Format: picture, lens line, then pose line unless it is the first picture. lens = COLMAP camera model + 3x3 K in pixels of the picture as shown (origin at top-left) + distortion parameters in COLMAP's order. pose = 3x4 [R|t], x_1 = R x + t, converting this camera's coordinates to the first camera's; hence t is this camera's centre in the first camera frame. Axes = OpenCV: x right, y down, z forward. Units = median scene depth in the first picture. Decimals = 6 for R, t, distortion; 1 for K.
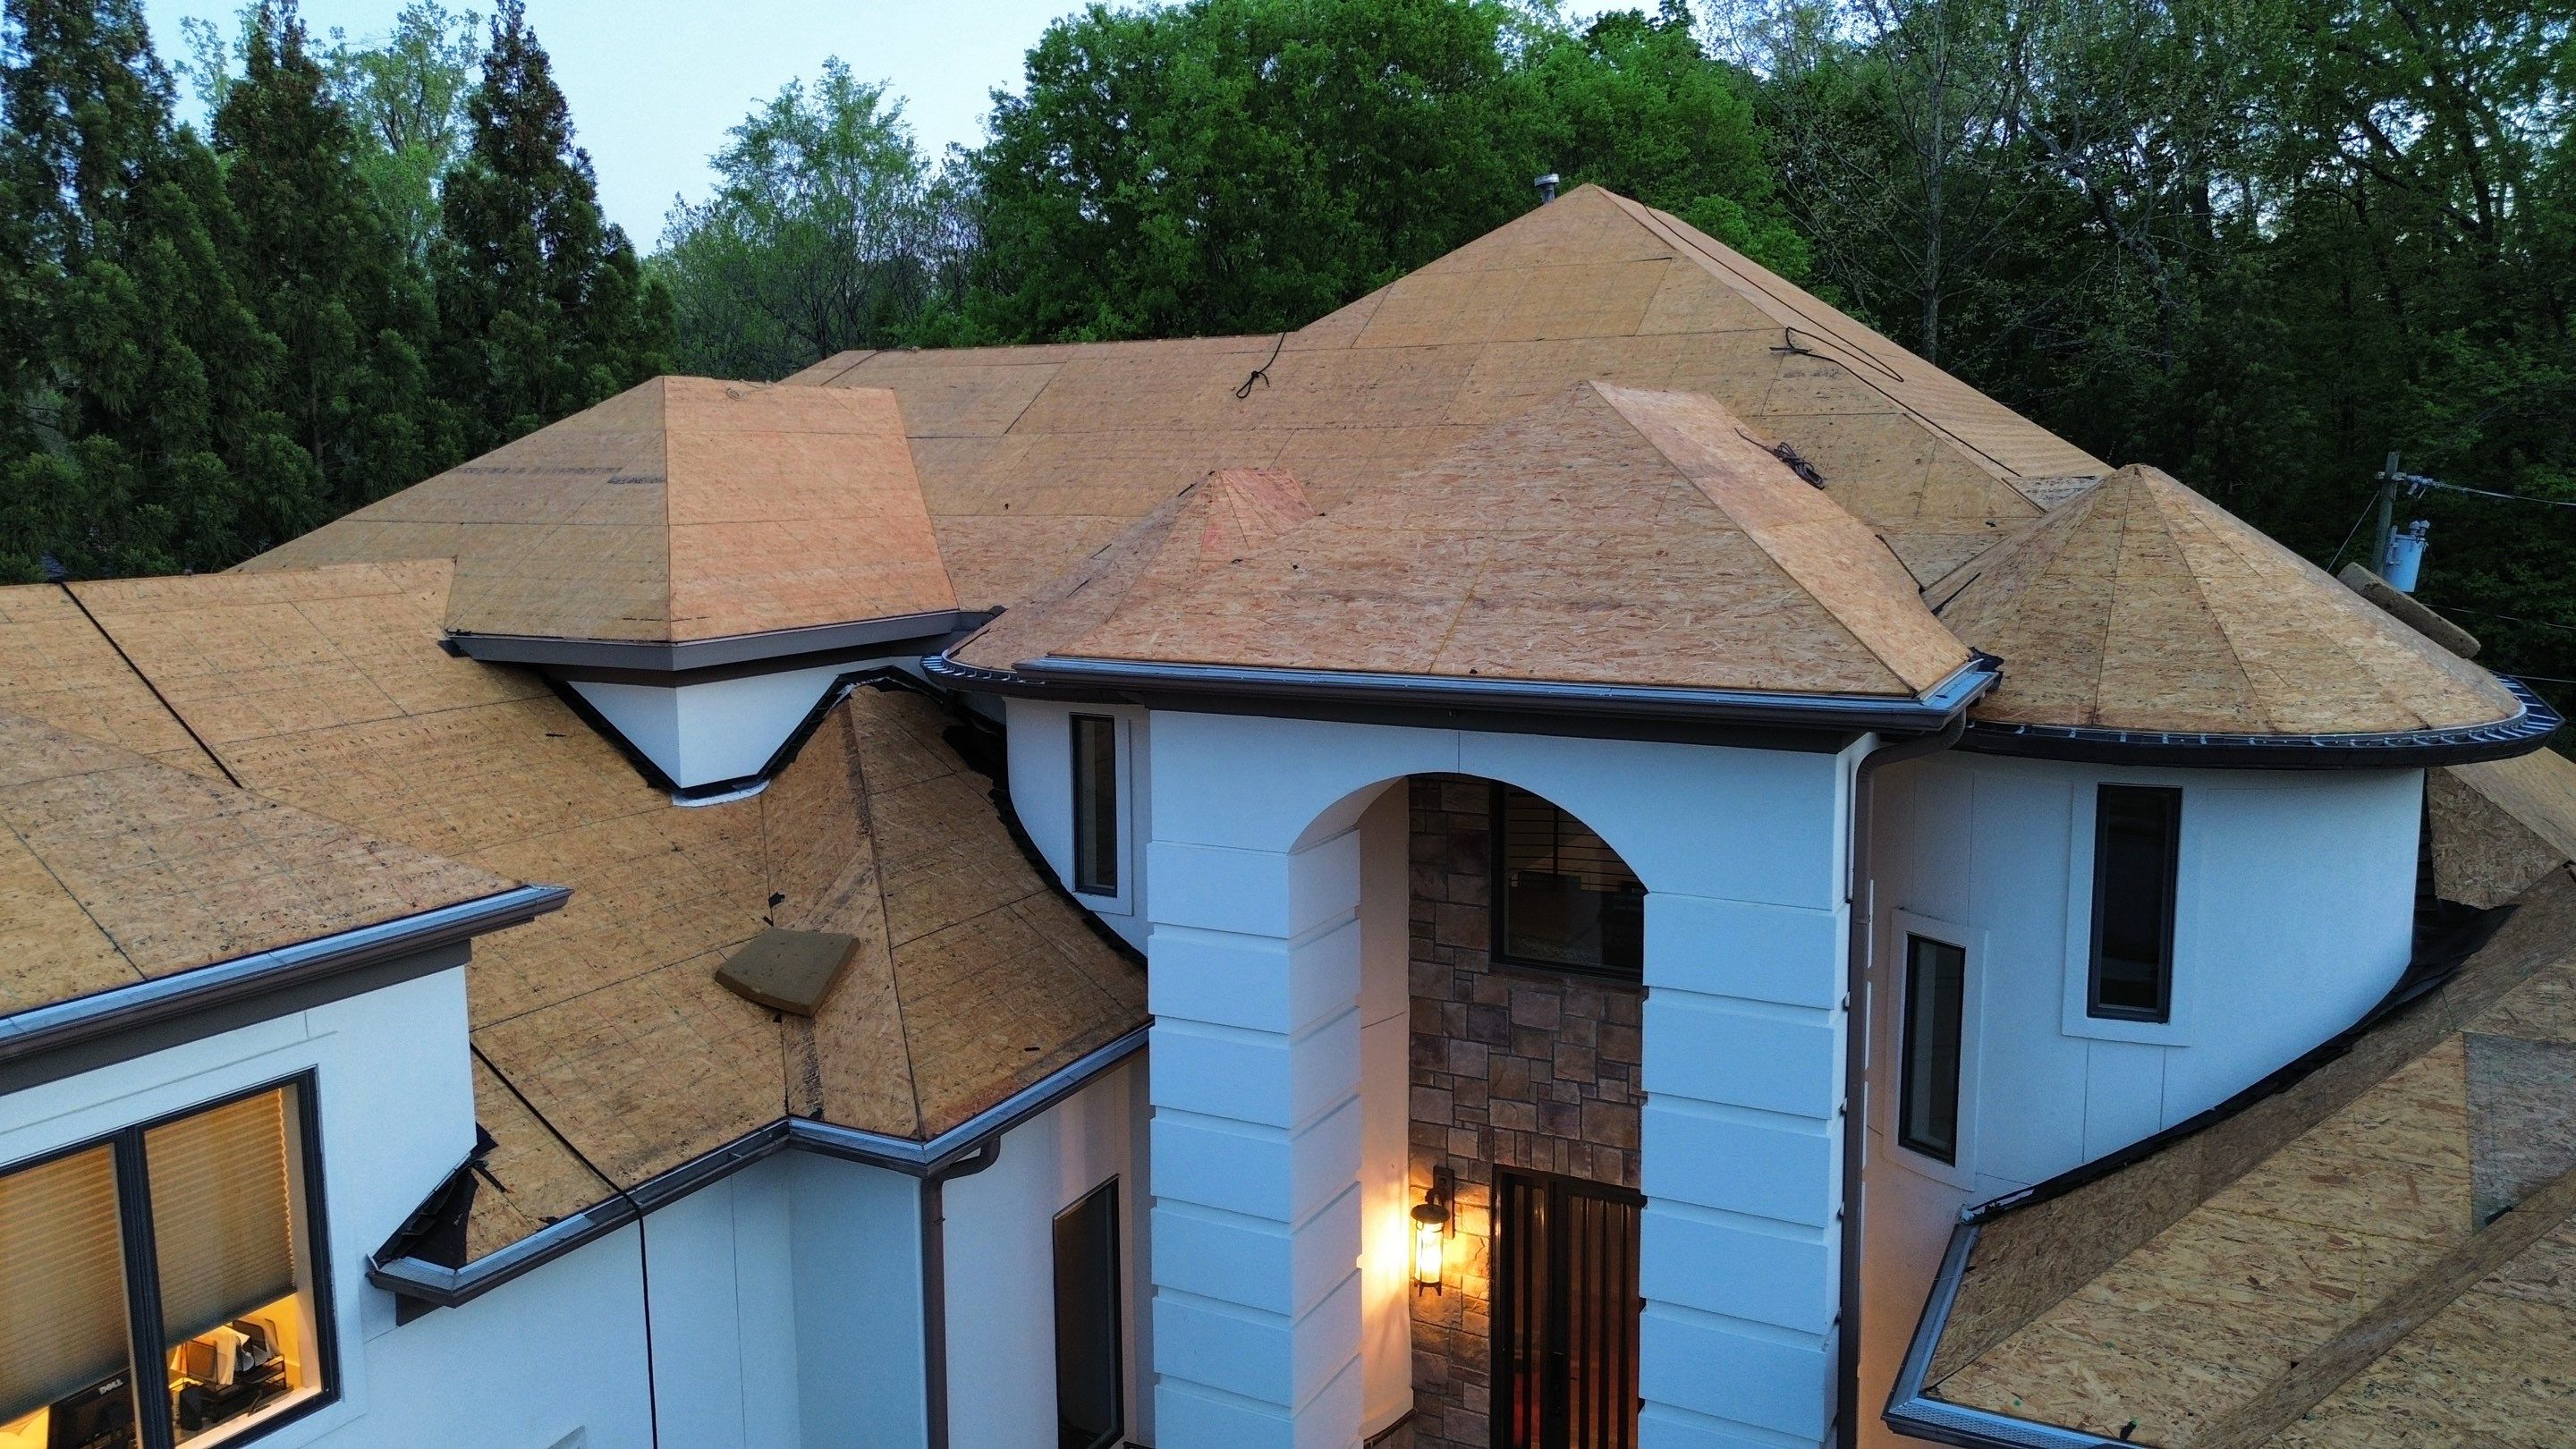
lens RADIAL K [[1851.5, 0, 1292.3], [0, 1851.5, 680.8], [0, 0, 1]] dist [0.006750, 0.002124]
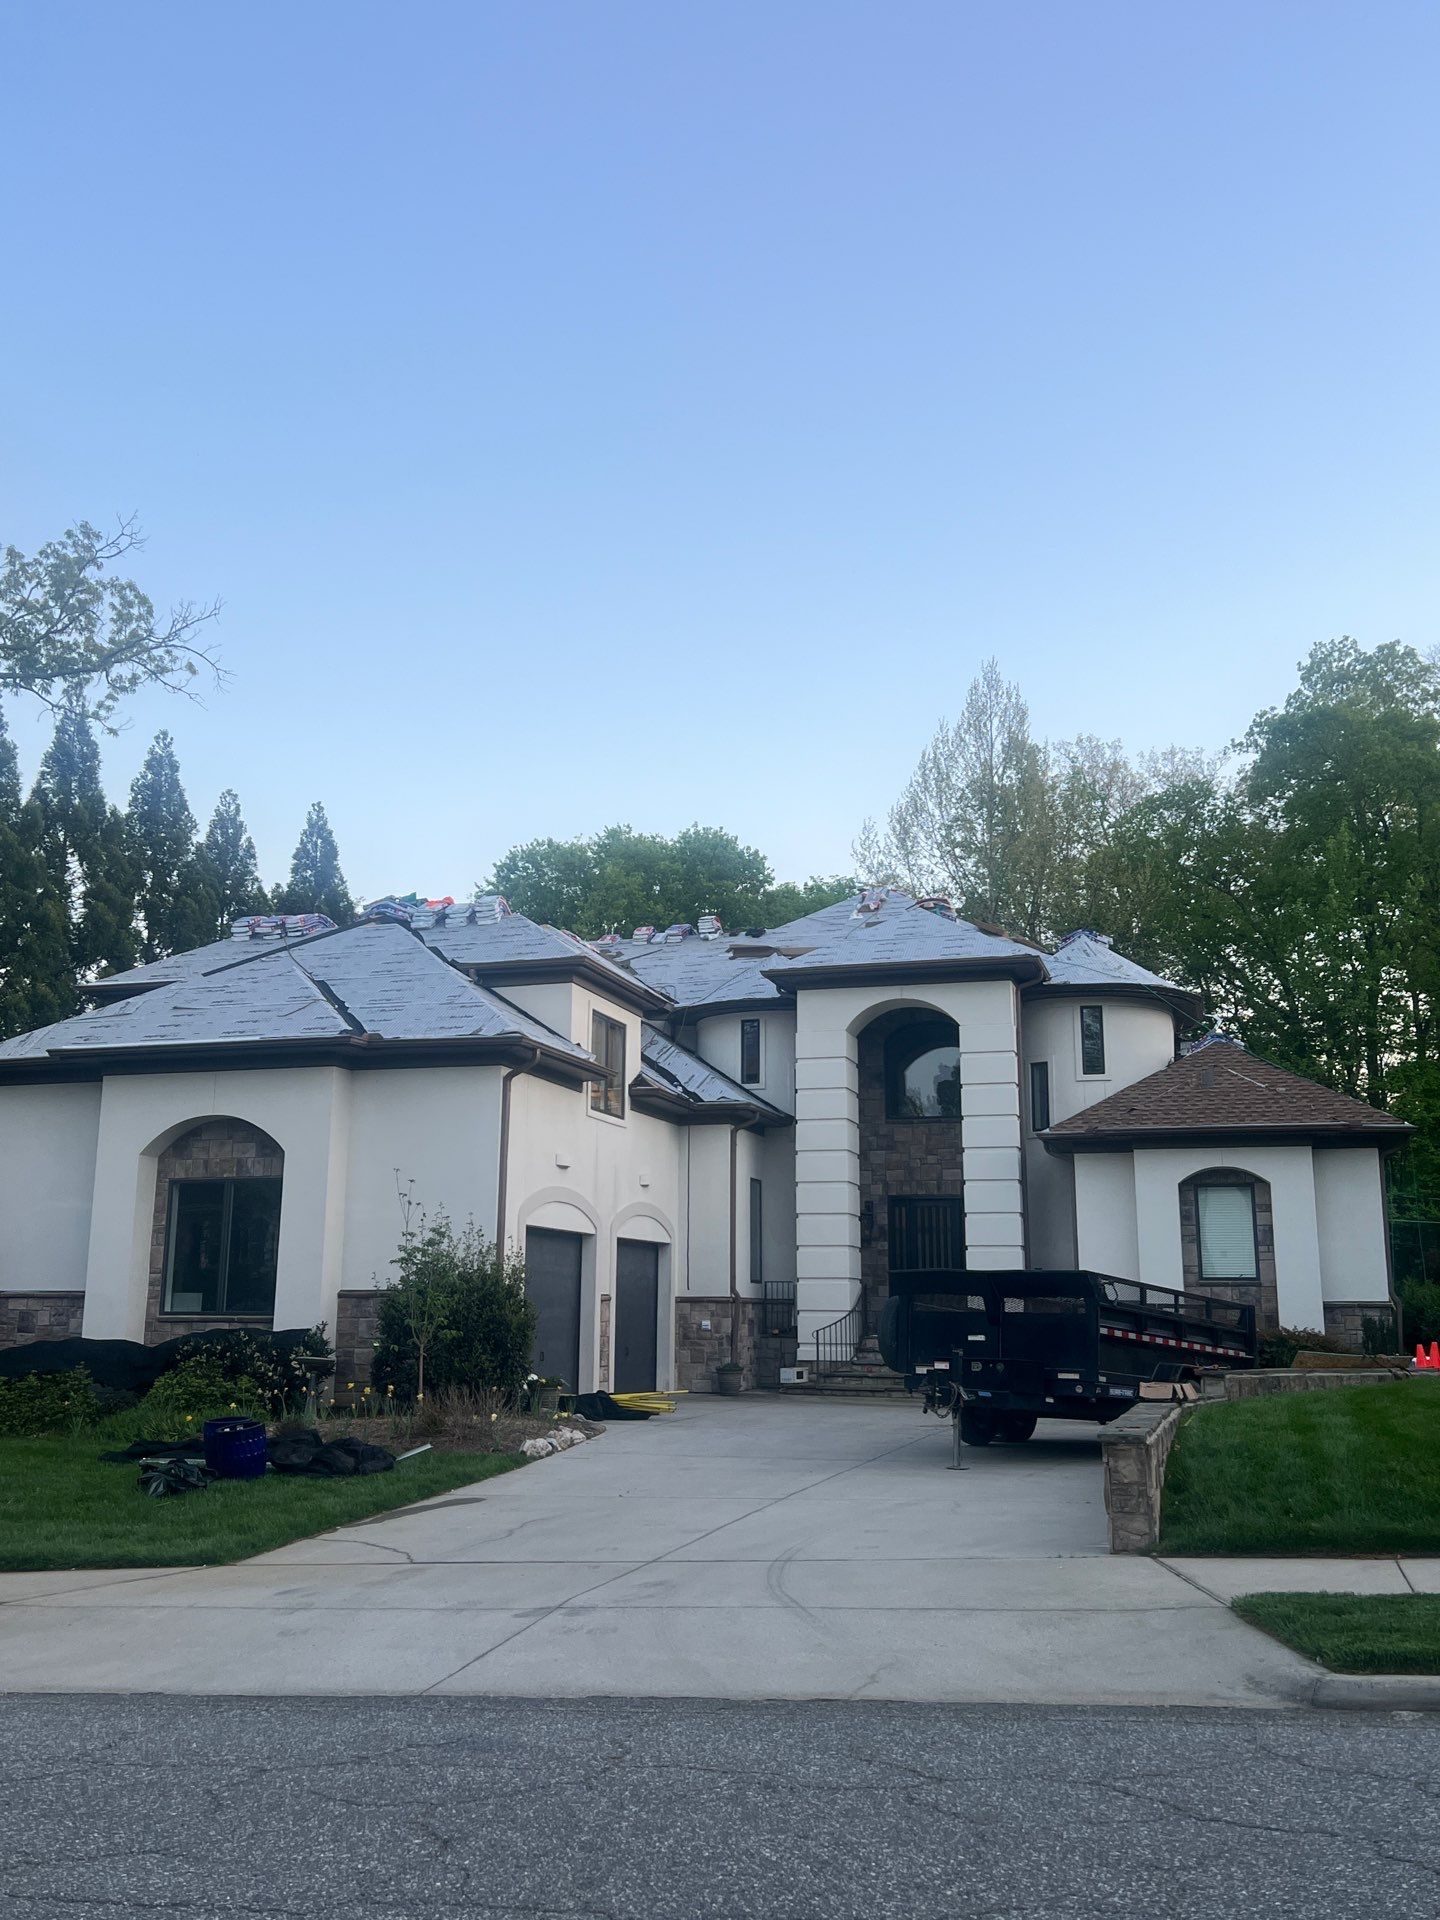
lens RADIAL K [[1690.6, 0, 778.5], [0, 1690.6, 967.8], [0, 0, 1]] dist [0.094947, -0.163081]
pose [[0.978125, 0.048330, 0.202325, -0.592918], [0.018472, 0.948612, -0.315902, 0.757452], [-0.207195, 0.312729, 0.926969, -1.434417]]
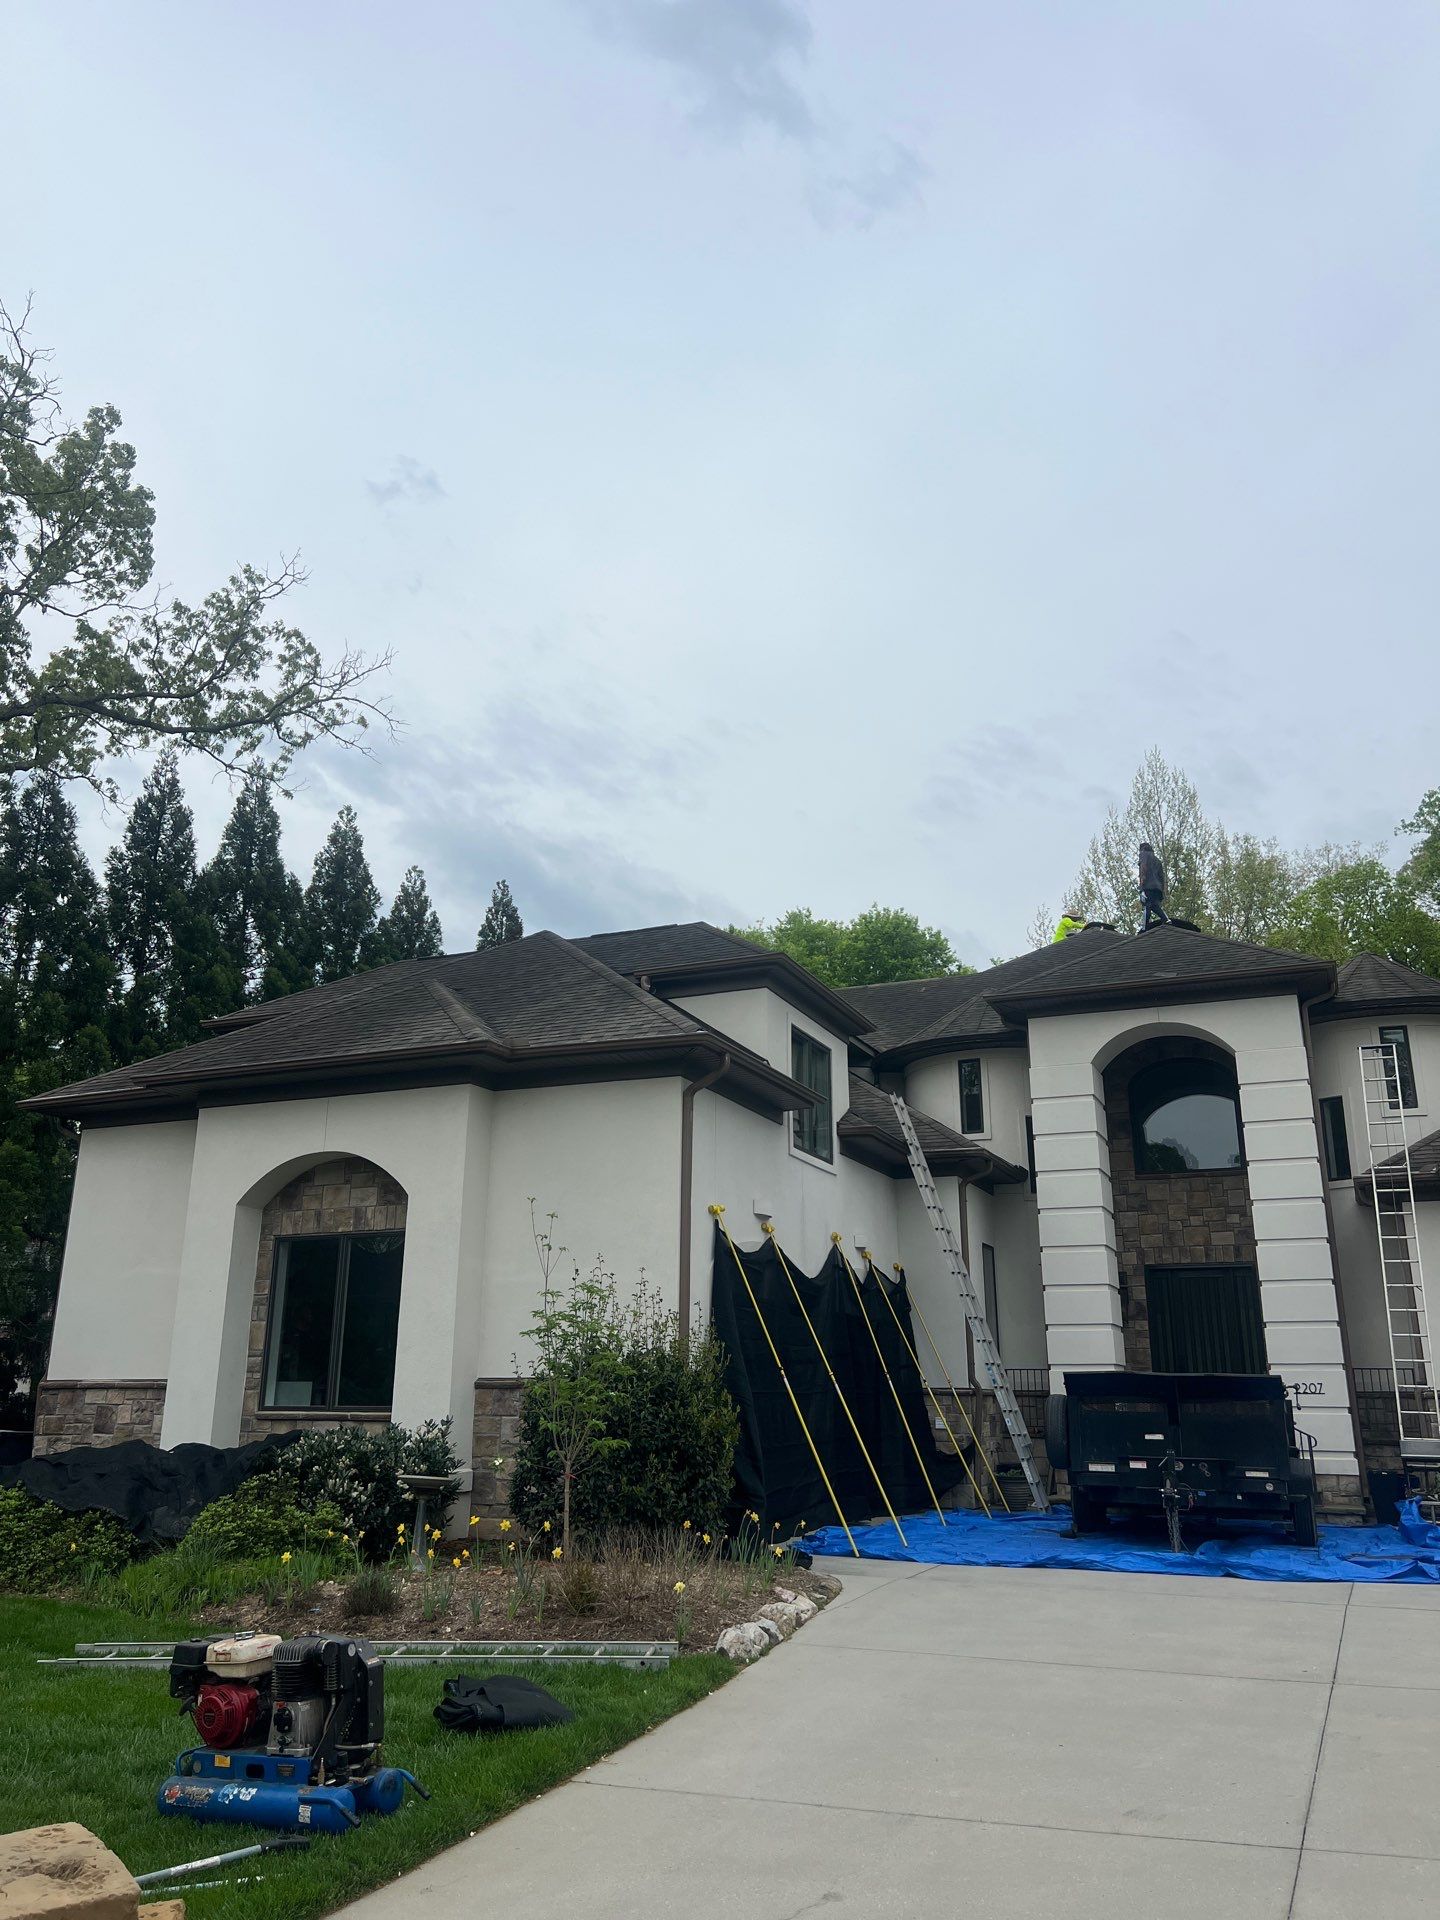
lens RADIAL K [[1457.7, 0, 720.0], [0, 1457.7, 960.0], [0, 0, 1]] dist [0.044836, -0.062594]
pose [[0.998091, 0.024069, 0.056880, -0.548472], [0.000936, 0.914945, -0.403579, 0.672707], [-0.061756, 0.402861, 0.913175, -0.800370]]
